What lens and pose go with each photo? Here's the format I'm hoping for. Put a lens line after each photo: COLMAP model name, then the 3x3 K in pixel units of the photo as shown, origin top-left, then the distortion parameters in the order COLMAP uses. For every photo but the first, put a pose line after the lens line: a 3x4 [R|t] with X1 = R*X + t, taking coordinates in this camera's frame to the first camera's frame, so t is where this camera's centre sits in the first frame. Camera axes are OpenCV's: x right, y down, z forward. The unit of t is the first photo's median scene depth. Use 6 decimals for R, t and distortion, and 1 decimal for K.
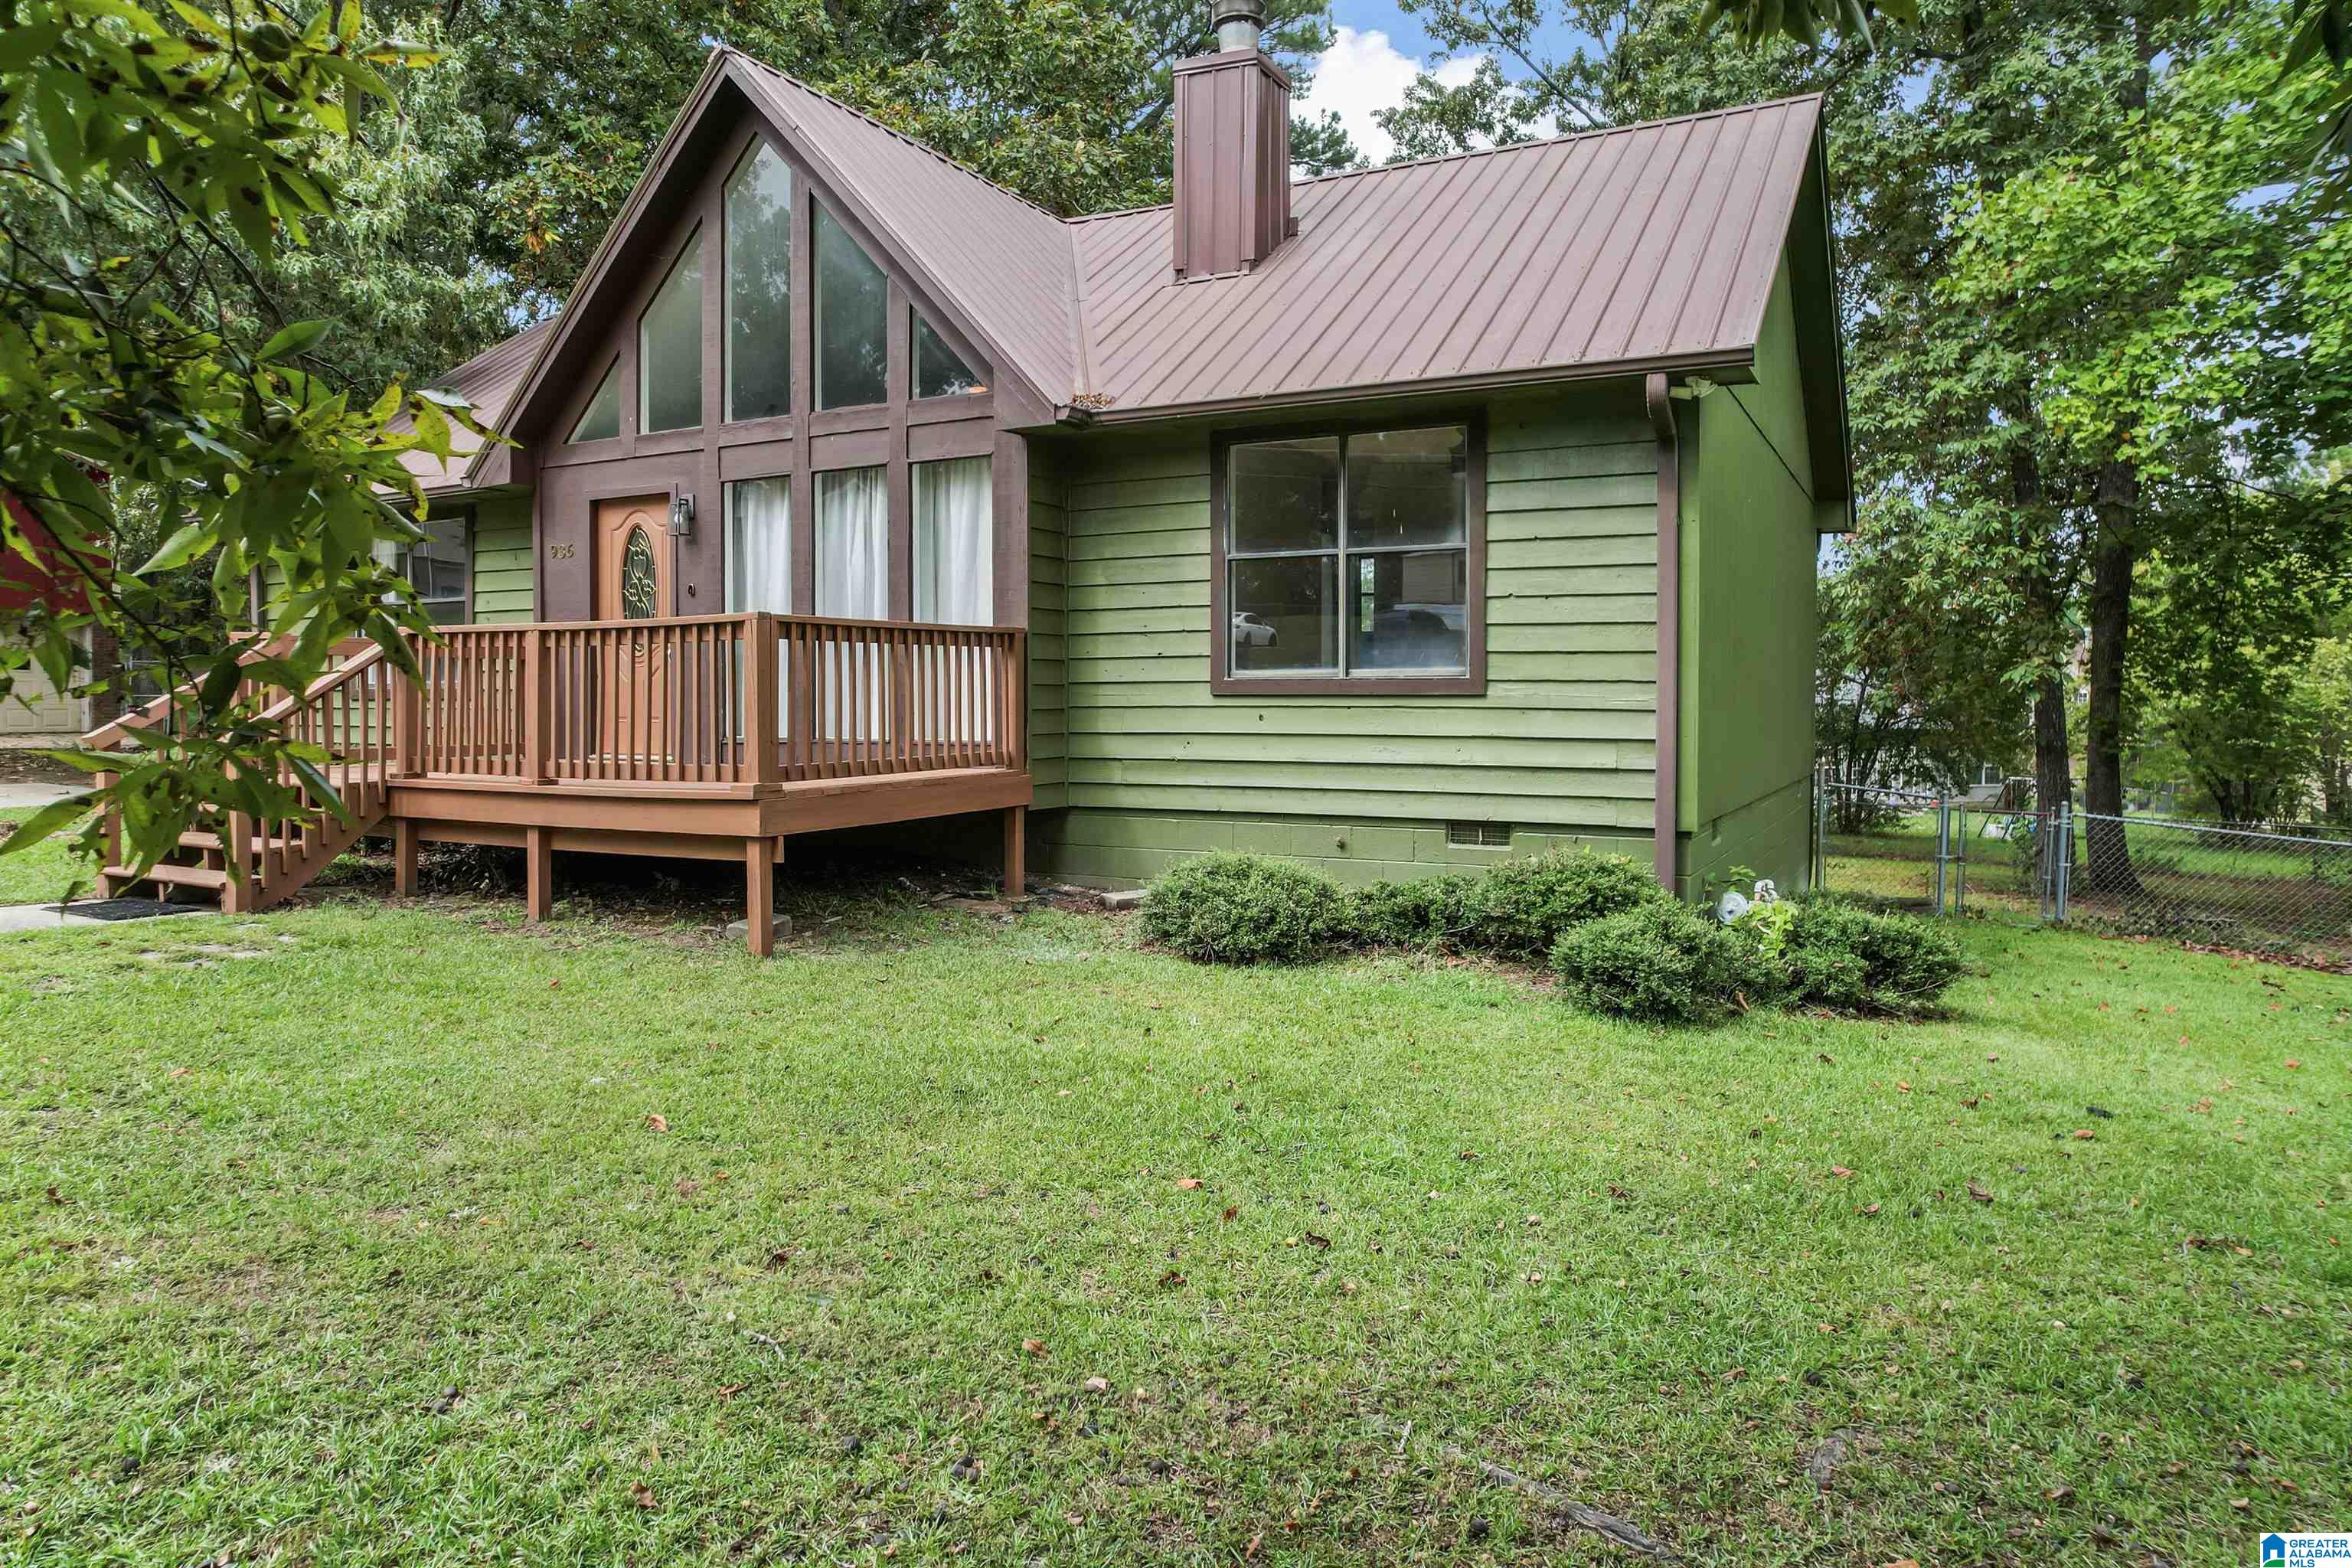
lens RADIAL K [[1567.2, 0, 1176.0], [0, 1567.2, 784.0], [0, 0, 1]] dist [-0.006931, -0.001420]
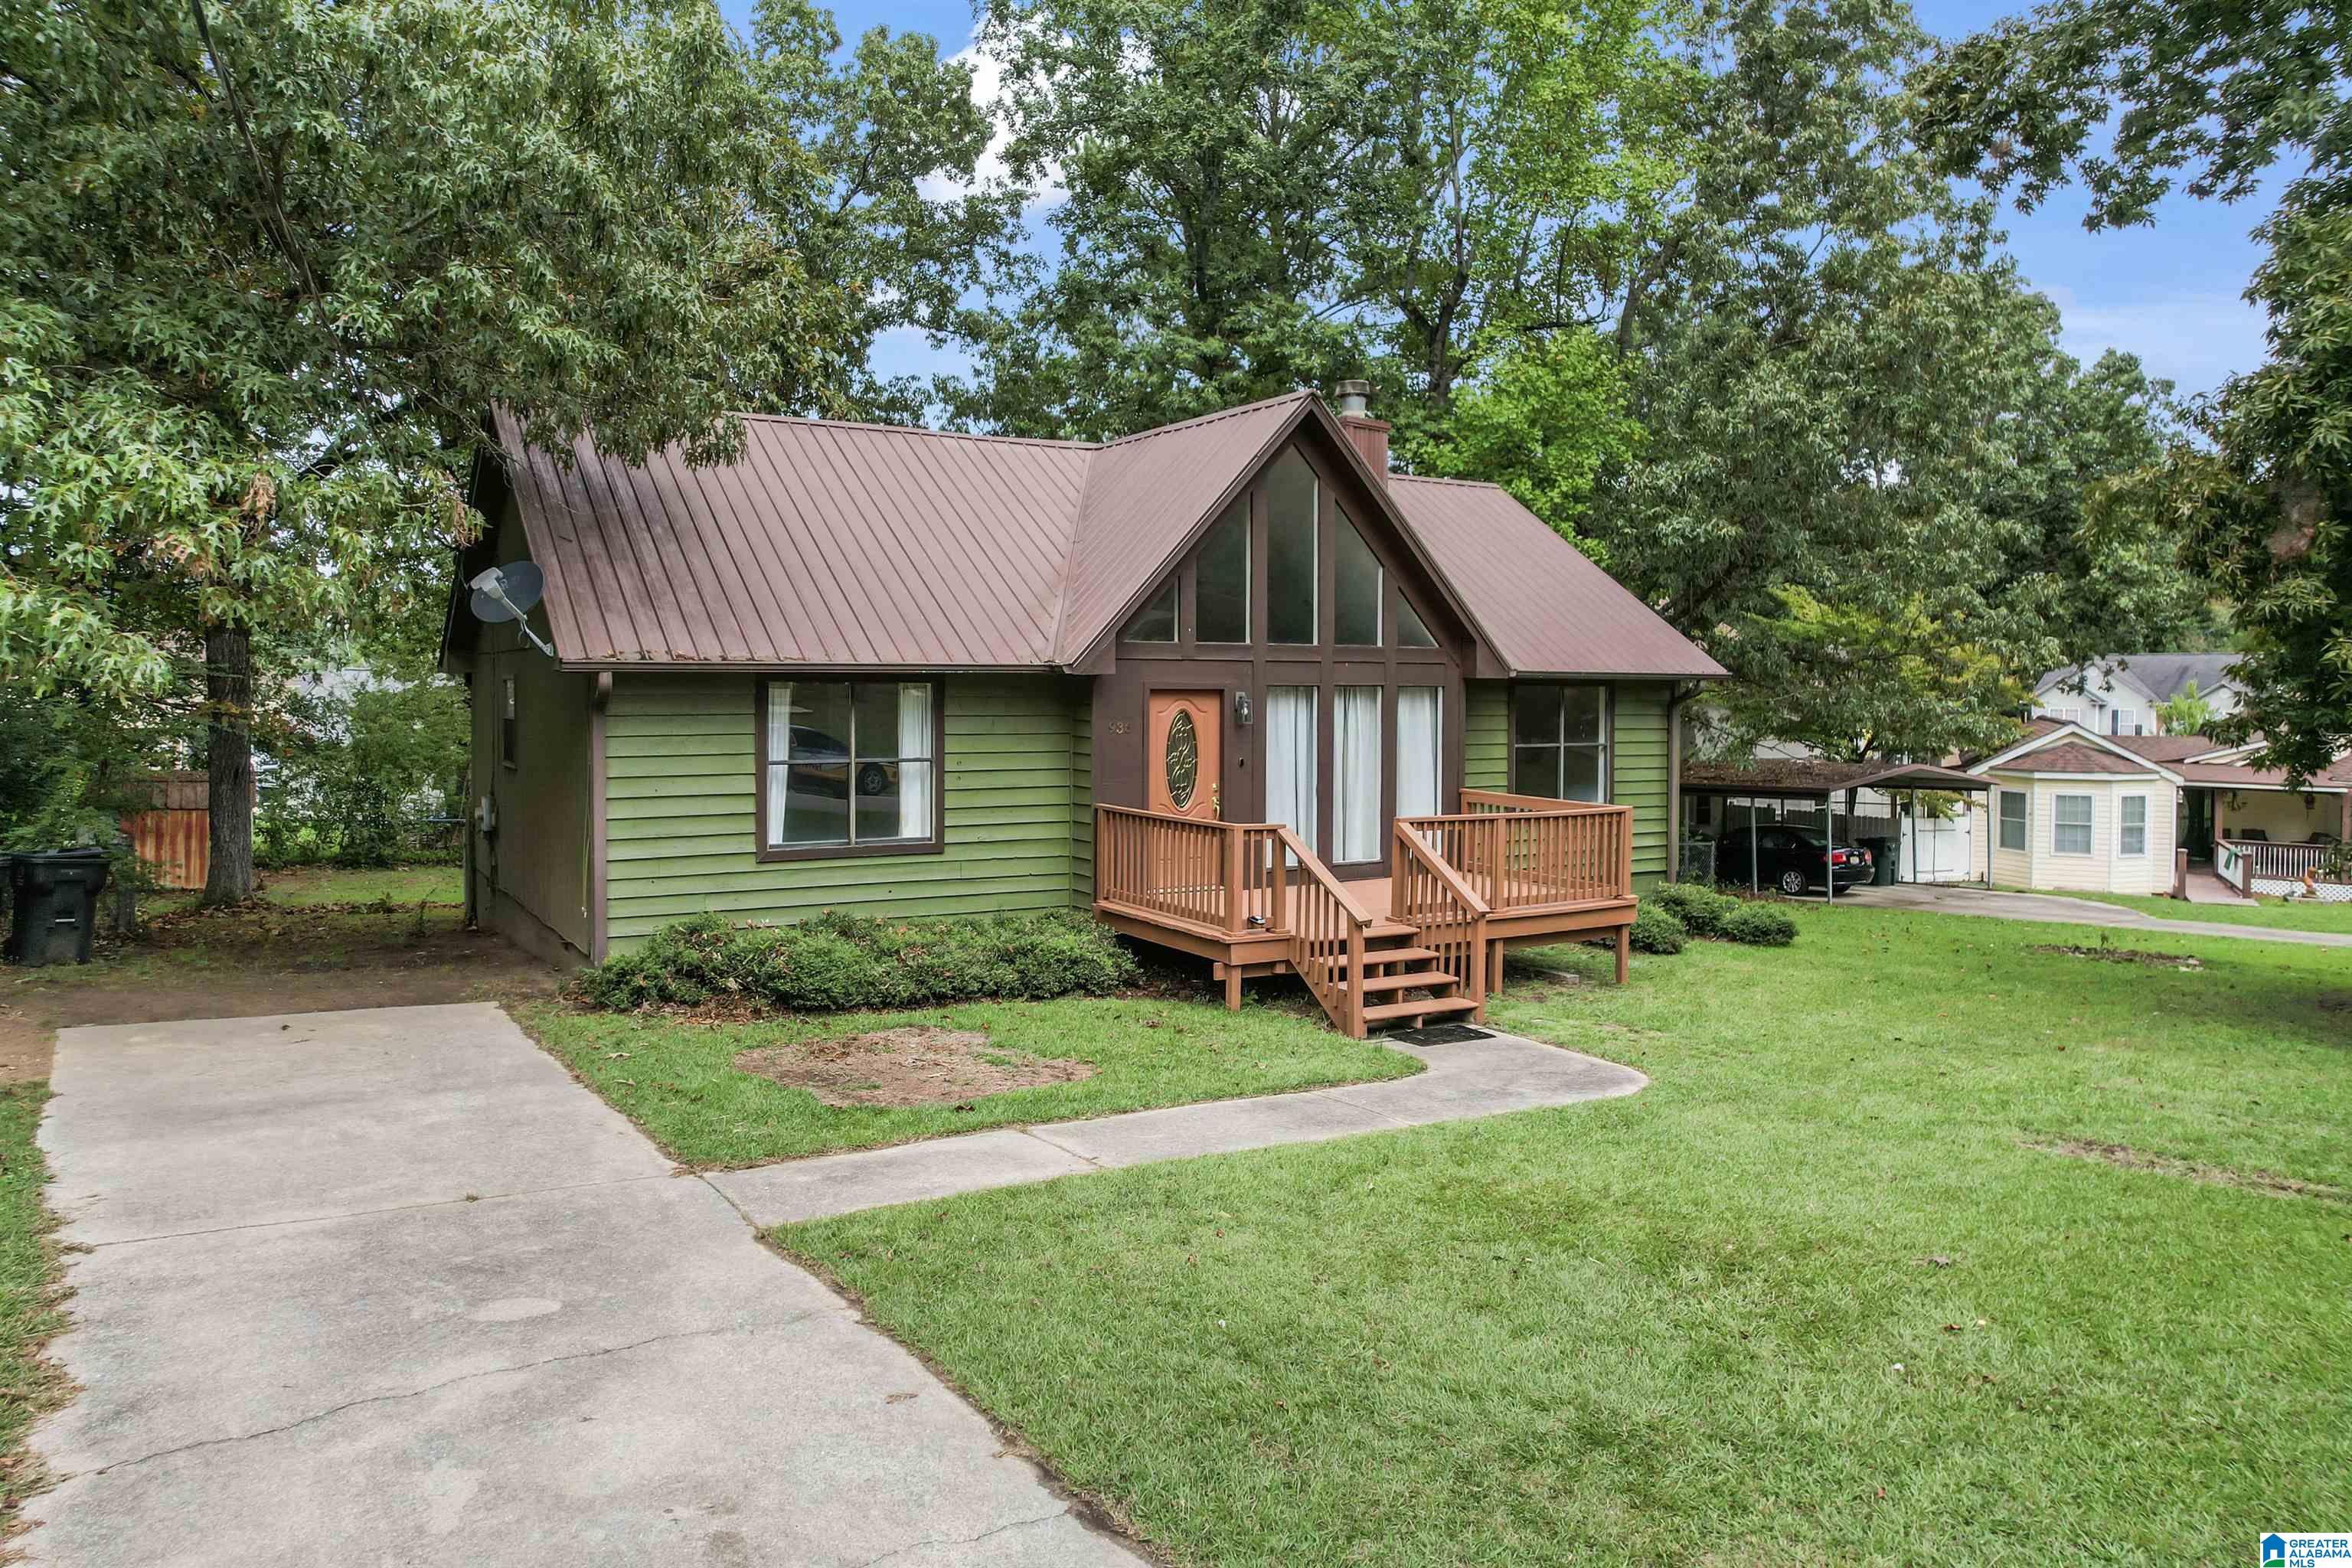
lens RADIAL K [[1567.2, 0, 1176.0], [0, 1567.2, 784.0], [0, 0, 1]] dist [-0.006931, -0.001420]
pose [[0.478837, -0.051321, 0.876403, -1.783232], [0.034673, 0.998616, 0.039533, -0.186871], [-0.877219, 0.011458, 0.479954, 0.458913]]
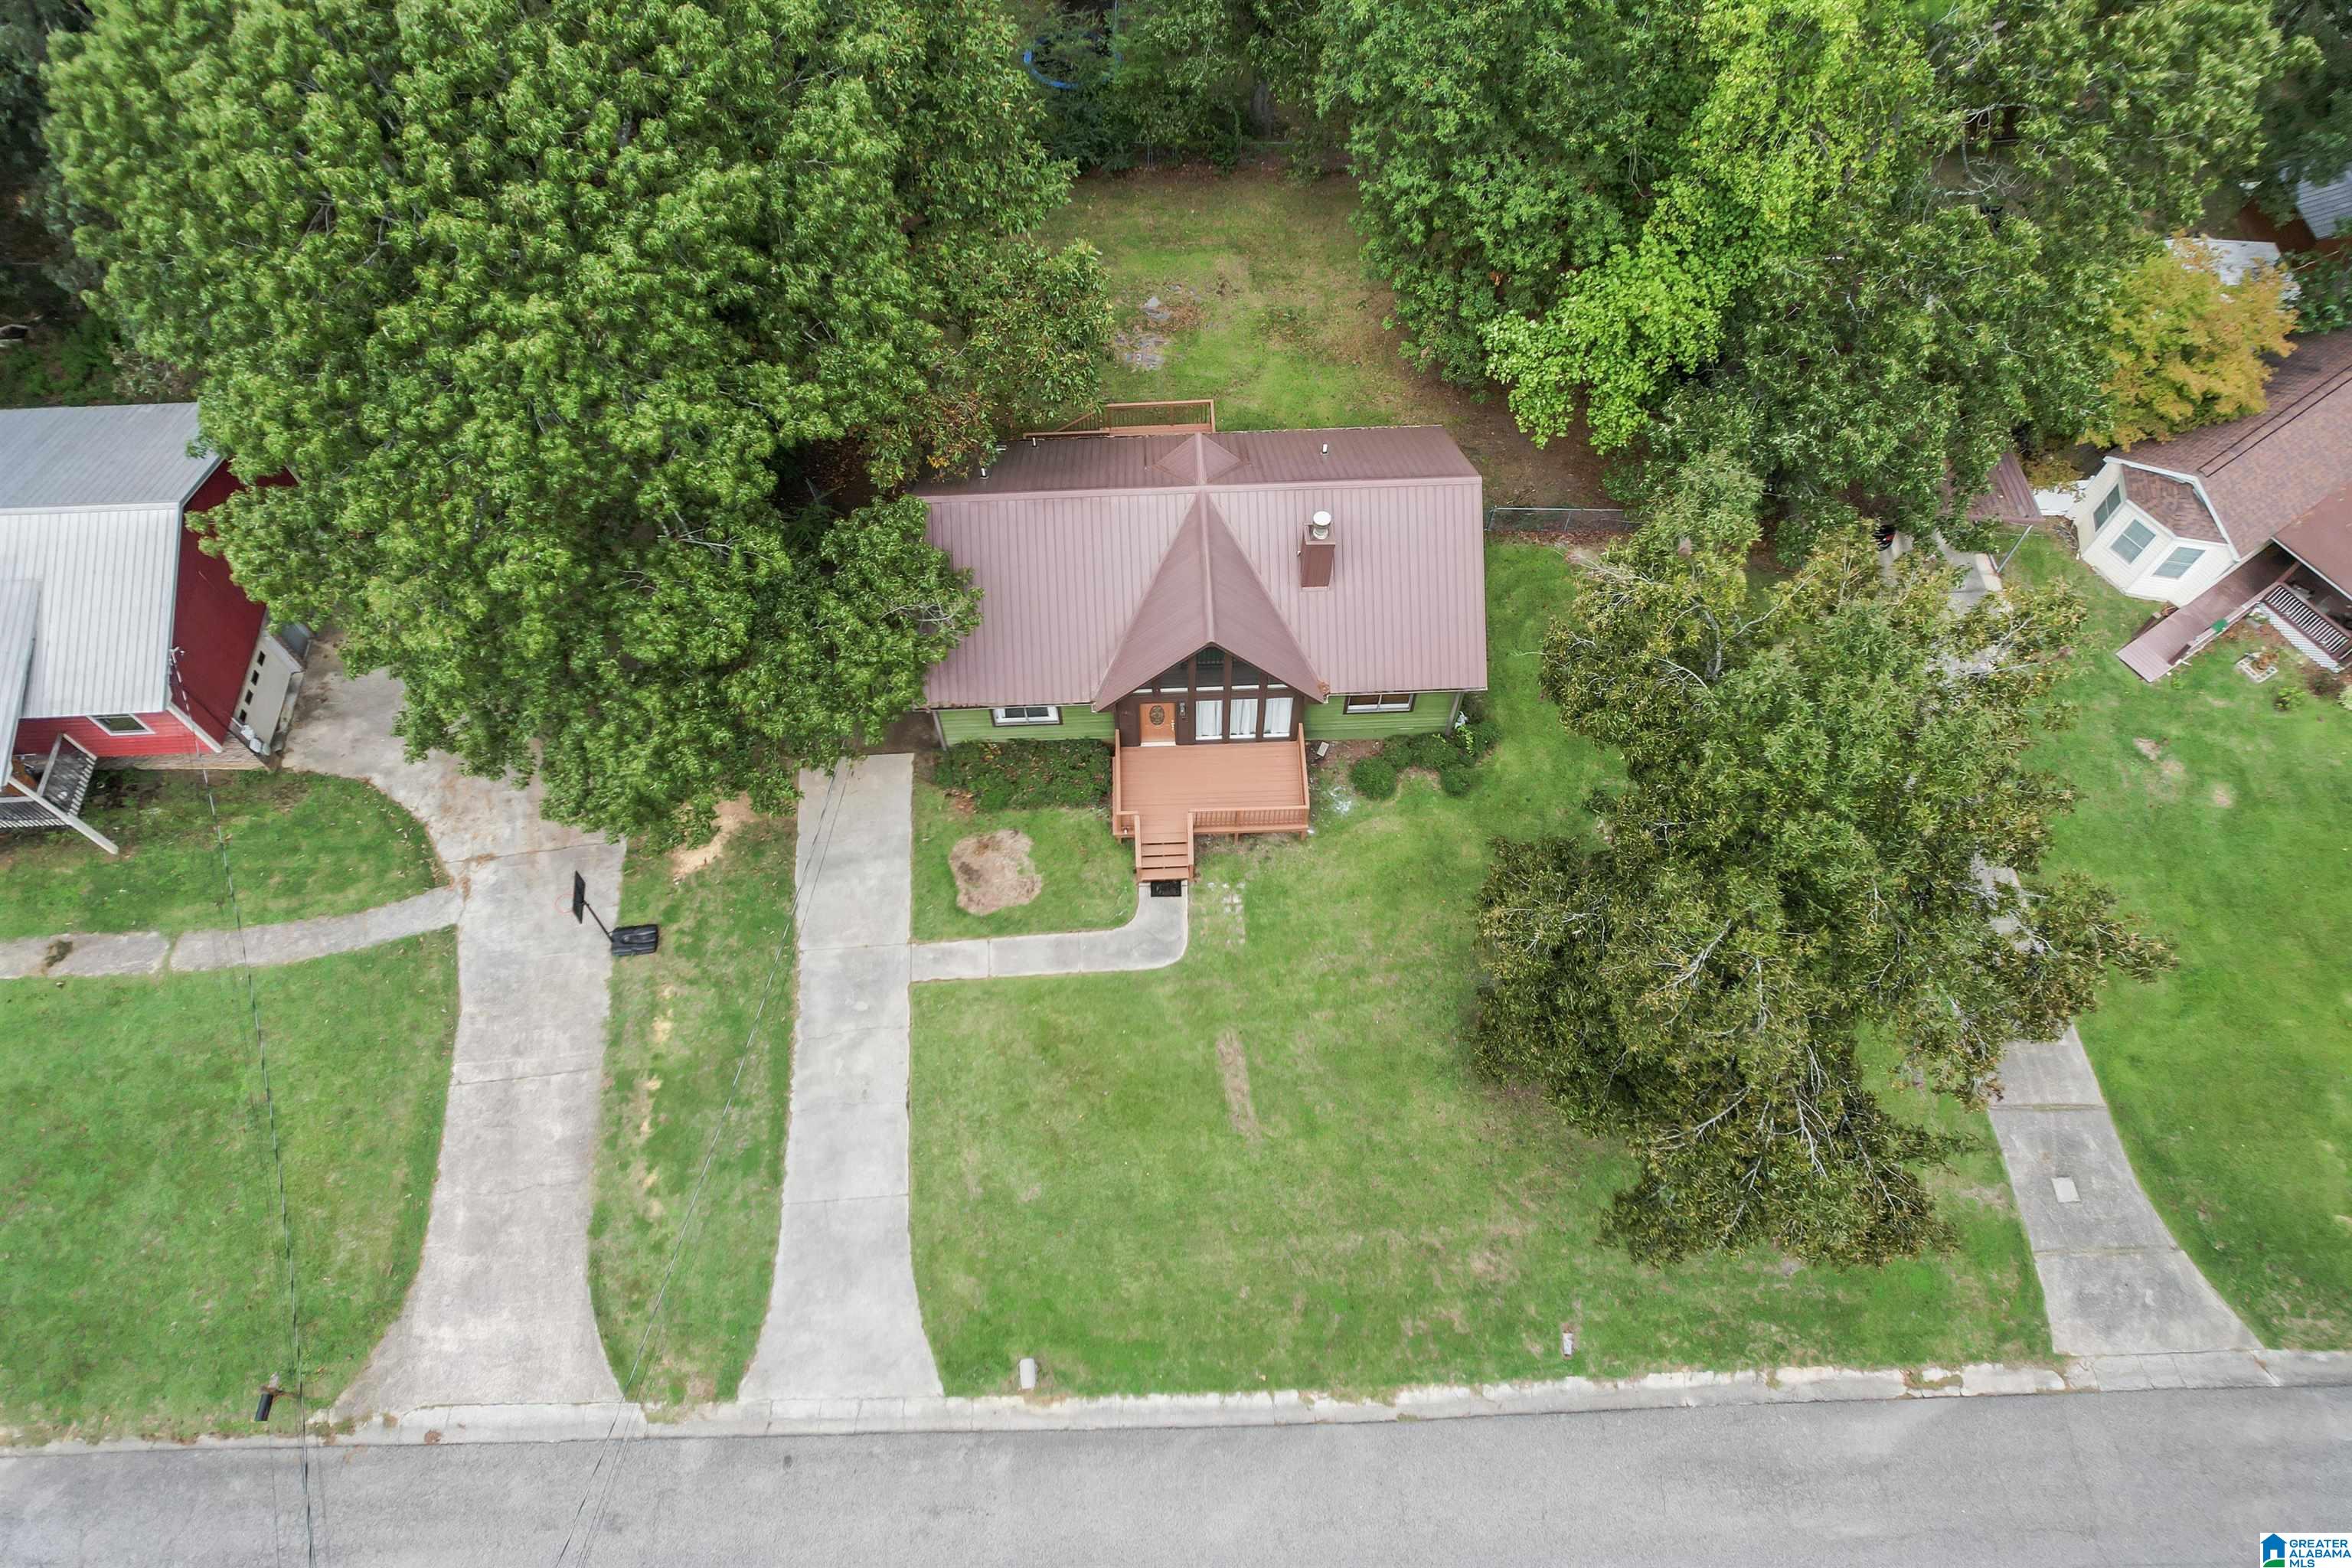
lens RADIAL K [[1567.2, 0, 1176.0], [0, 1567.2, 784.0], [0, 0, 1]] dist [-0.006931, -0.001420]
pose [[0.852248, -0.461125, 0.247059, -1.413725], [0.029514, 0.513891, 0.857347, -3.420436], [-0.522306, -0.723381, 0.451572, -0.710080]]
